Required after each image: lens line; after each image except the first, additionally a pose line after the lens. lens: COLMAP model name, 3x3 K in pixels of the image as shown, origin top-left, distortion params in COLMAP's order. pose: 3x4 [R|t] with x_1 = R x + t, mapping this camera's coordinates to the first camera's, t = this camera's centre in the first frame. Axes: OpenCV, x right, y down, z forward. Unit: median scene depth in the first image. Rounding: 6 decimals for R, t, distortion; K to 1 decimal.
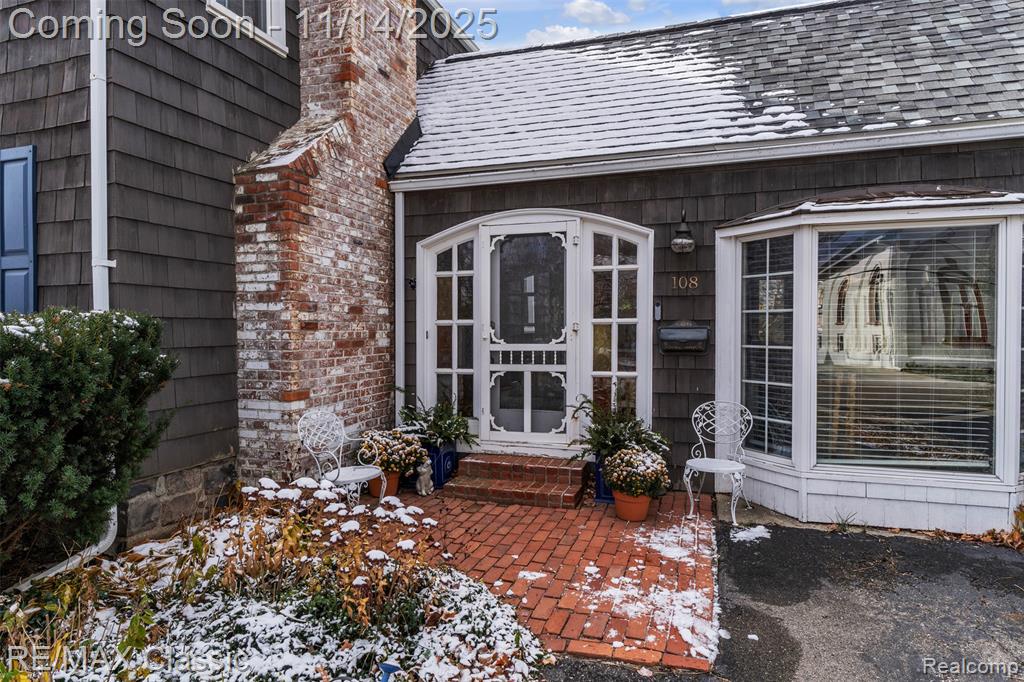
lens RADIAL K [[615.9, 0, 513.8], [0, 615.9, 340.9], [0, 0, 1]] dist [0.005713, -0.000423]
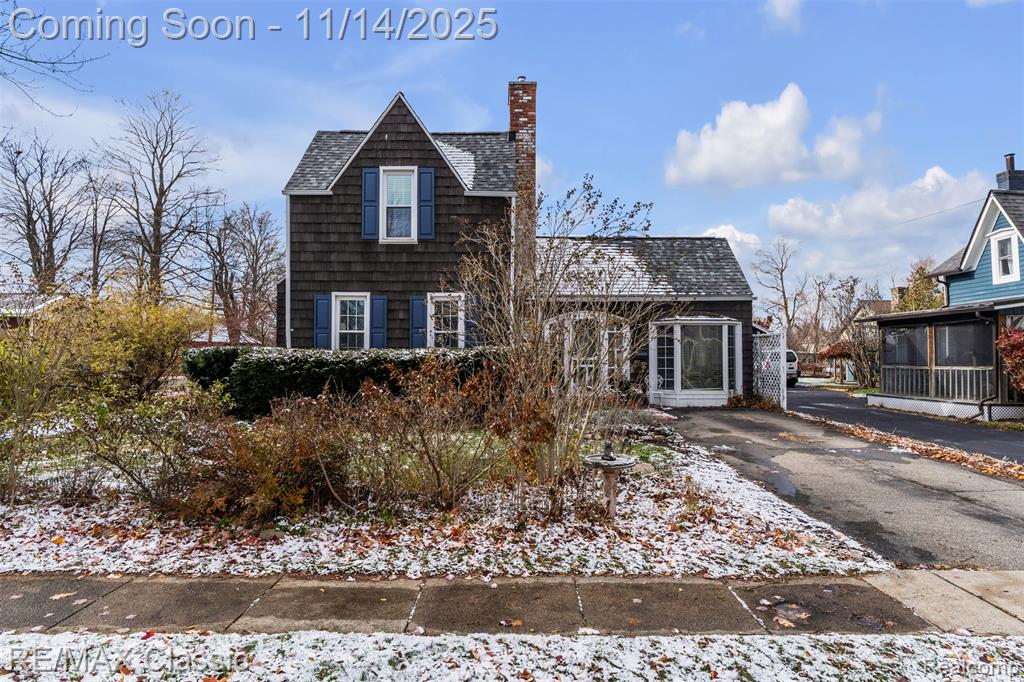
lens RADIAL K [[566.6, 0, 513.6], [0, 566.6, 344.0], [0, 0, 1]] dist [-0.007164, -0.000318]
pose [[0.948209, -0.003944, 0.317622, -1.272740], [0.013199, 0.999548, -0.026994, 0.007375], [-0.317372, 0.029788, 0.947833, -1.559379]]
